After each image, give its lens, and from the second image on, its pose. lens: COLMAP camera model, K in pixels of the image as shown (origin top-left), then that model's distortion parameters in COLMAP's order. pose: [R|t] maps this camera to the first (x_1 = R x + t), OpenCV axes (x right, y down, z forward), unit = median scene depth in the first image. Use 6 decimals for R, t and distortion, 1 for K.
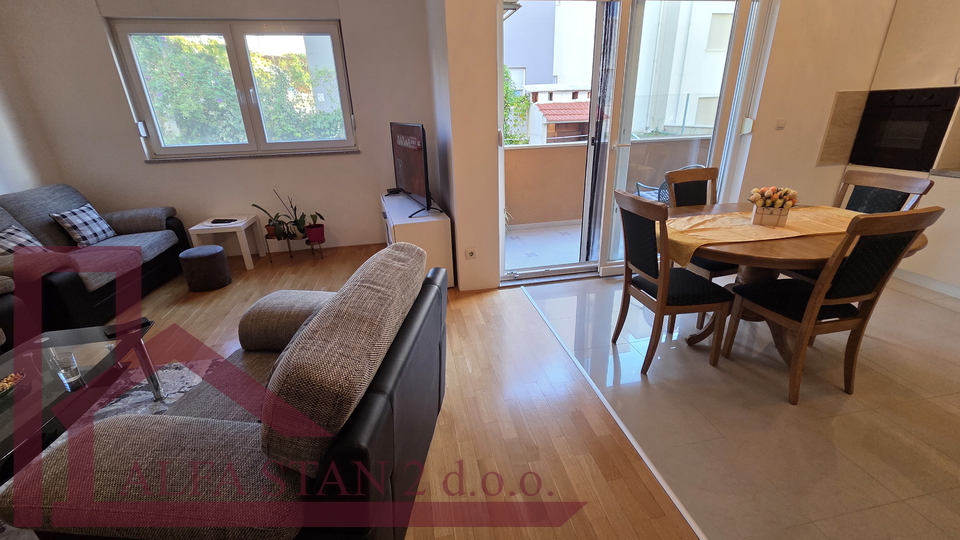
lens RADIAL K [[394.7, 0, 480.0], [0, 394.7, 267.7], [0, 0, 1]] dist [0.003785, -0.001151]
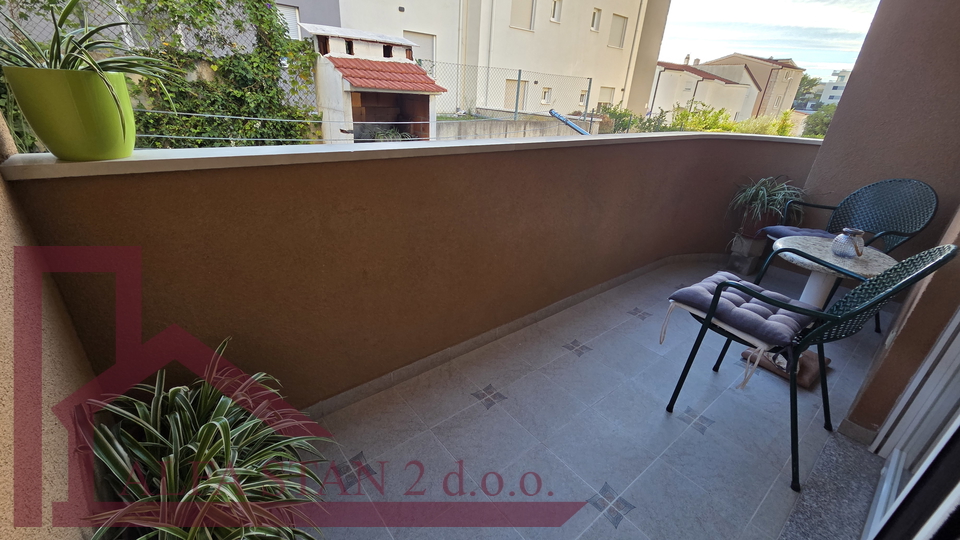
lens RADIAL K [[394.7, 0, 477.5], [0, 394.7, 271.6], [0, 0, 1]] dist [0.003785, -0.001151]
pose [[0.880628, -0.122868, 0.457600, 0.069624], [0.095159, 0.991977, 0.083223, -0.294815], [-0.464155, -0.029744, 0.885255, 0.879439]]
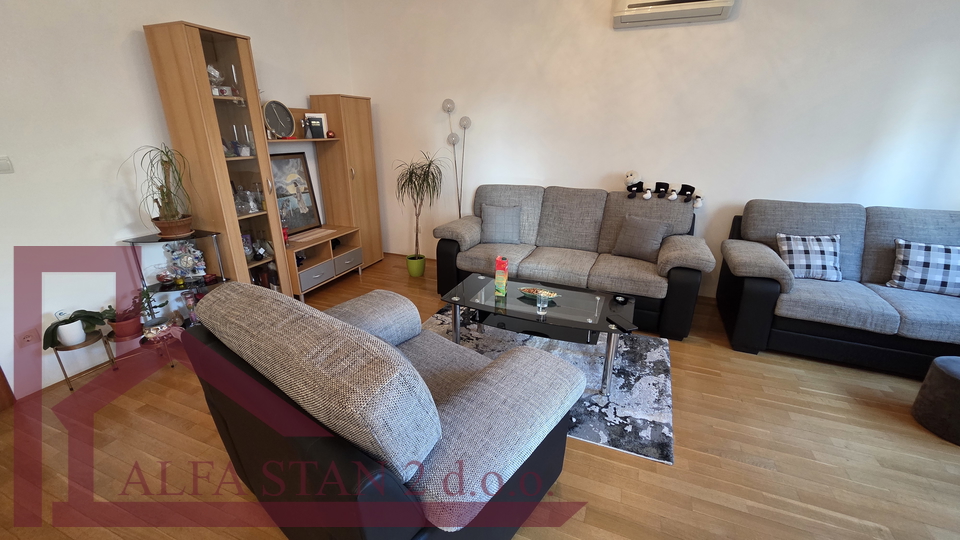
lens RADIAL K [[394.7, 0, 477.3], [0, 394.7, 269.0], [0, 0, 1]] dist [0.003785, -0.001151]
pose [[-0.554975, 0.305103, -0.773896, 0.046740], [-0.297438, 0.796032, 0.527128, -0.216294], [0.776874, 0.522729, -0.351029, 0.534570]]
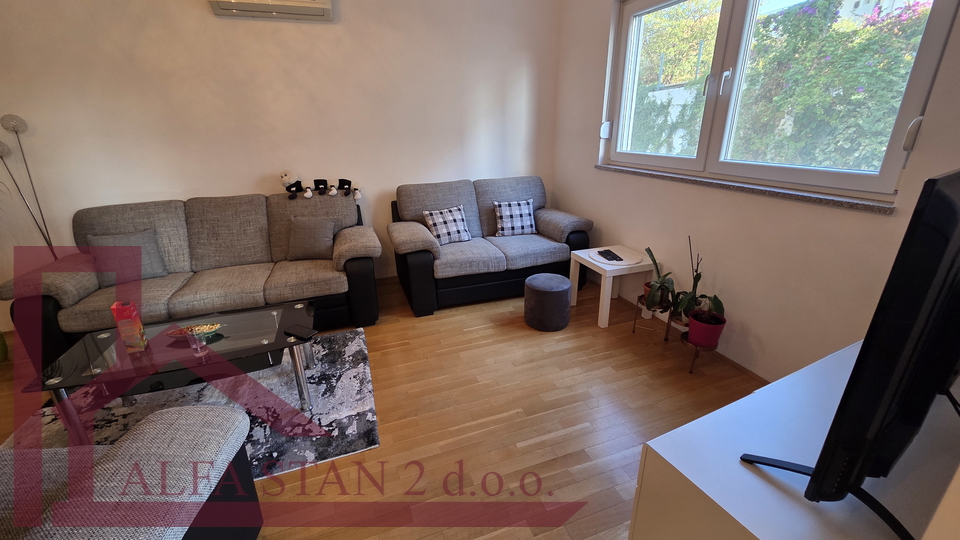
lens RADIAL K [[394.7, 0, 478.4], [0, 394.7, 268.1], [0, 0, 1]] dist [0.003785, -0.001151]
pose [[0.150734, 0.367597, -0.917688, 0.014751], [-0.352410, 0.887288, 0.297535, -0.239647], [0.923627, 0.278554, 0.263289, 0.594305]]
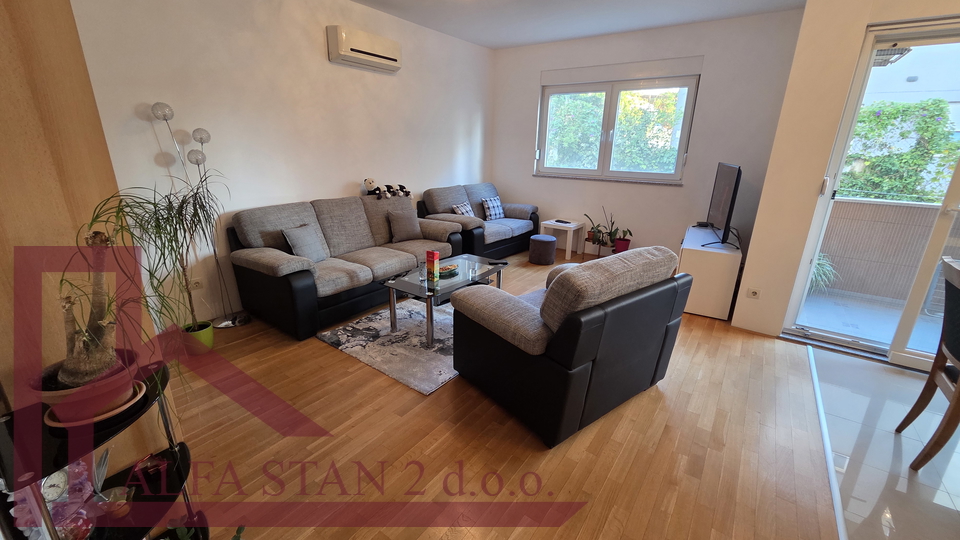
lens RADIAL K [[394.7, 0, 478.1], [0, 394.7, 270.5], [0, 0, 1]] dist [0.003785, -0.001151]
pose [[0.683841, 0.262961, -0.680597, 0.144287], [-0.309102, 0.949365, 0.056230, 0.060761], [0.660922, 0.171921, 0.730497, -0.189775]]
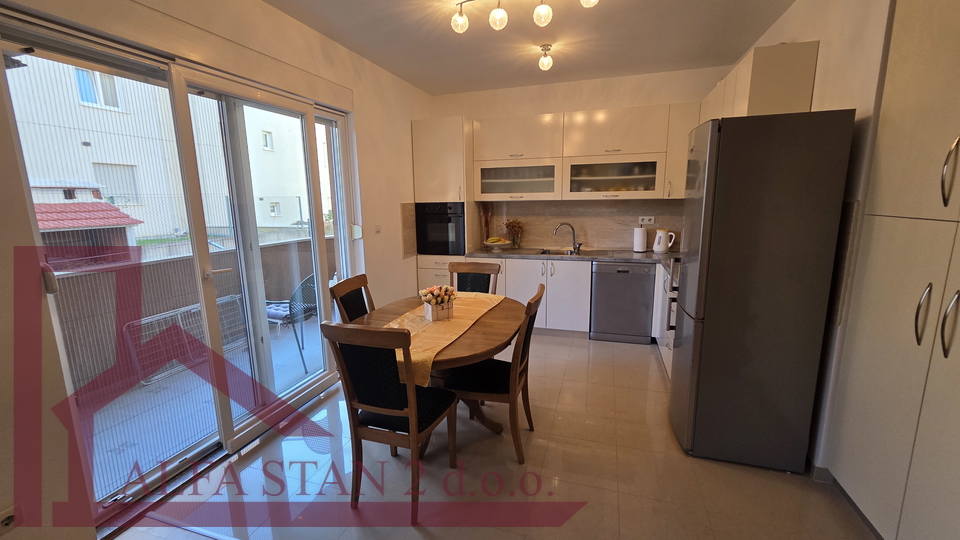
lens RADIAL K [[394.7, 0, 478.7], [0, 394.7, 266.2], [0, 0, 1]] dist [0.003785, -0.001151]
pose [[0.484376, -0.127093, 0.865579, -0.103380], [0.324597, 0.944879, -0.042907, -0.100062], [-0.812414, 0.301747, 0.498931, 0.186578]]
